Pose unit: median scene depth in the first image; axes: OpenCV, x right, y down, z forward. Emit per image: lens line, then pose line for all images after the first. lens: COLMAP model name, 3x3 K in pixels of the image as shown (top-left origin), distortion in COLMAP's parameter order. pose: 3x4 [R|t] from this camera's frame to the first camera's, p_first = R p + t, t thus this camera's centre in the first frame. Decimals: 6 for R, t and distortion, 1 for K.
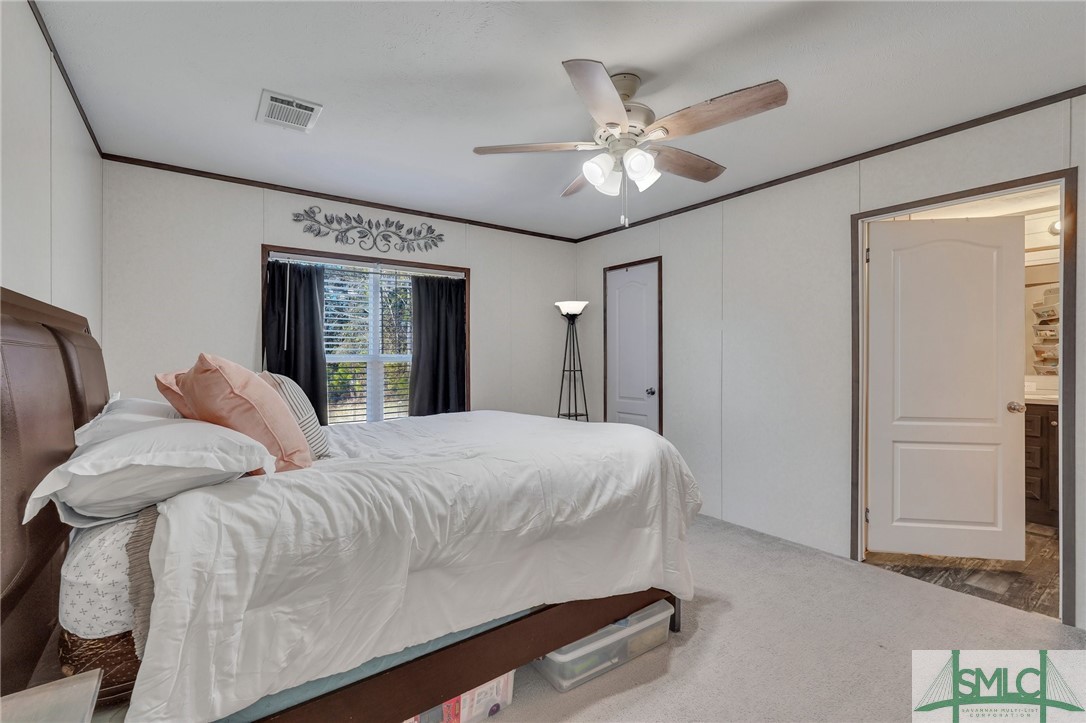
lens RADIAL K [[480.8, 0, 534.8], [0, 480.8, 364.8], [0, 0, 1]] dist [-0.008619, 0.003541]
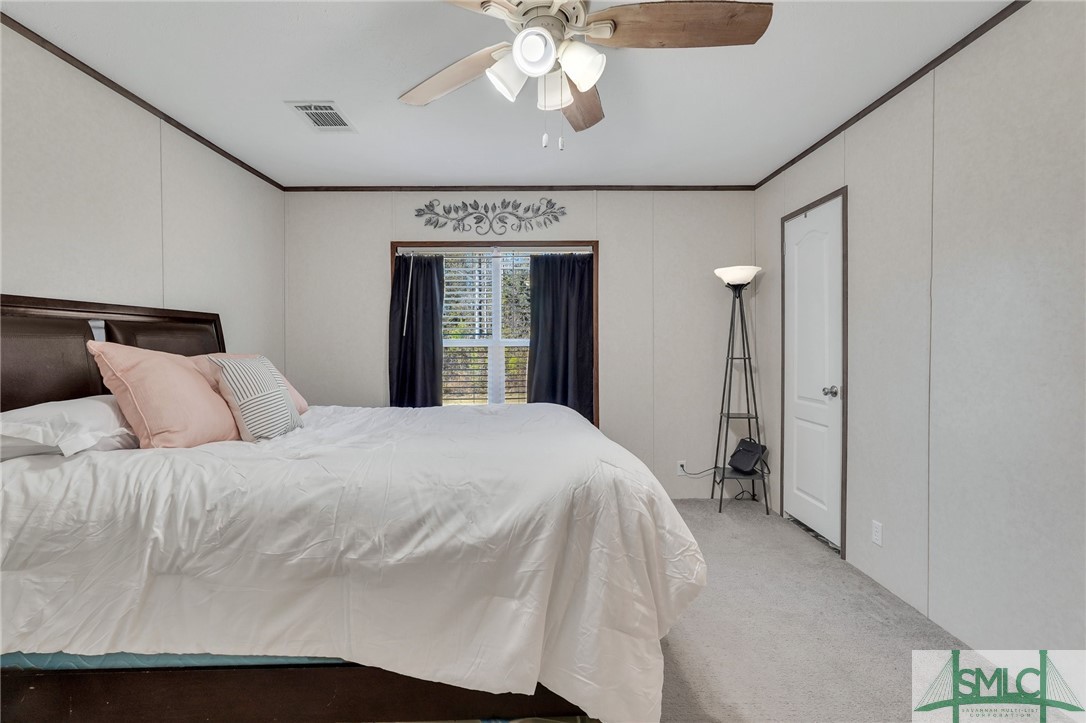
lens RADIAL K [[480.8, 0, 541.5], [0, 480.8, 353.5], [0, 0, 1]] dist [-0.008619, 0.003541]
pose [[0.821665, 0.010662, -0.569870, 0.362182], [-0.004528, 0.999916, 0.012178, -0.004744], [0.569952, -0.007426, 0.821644, 0.273216]]
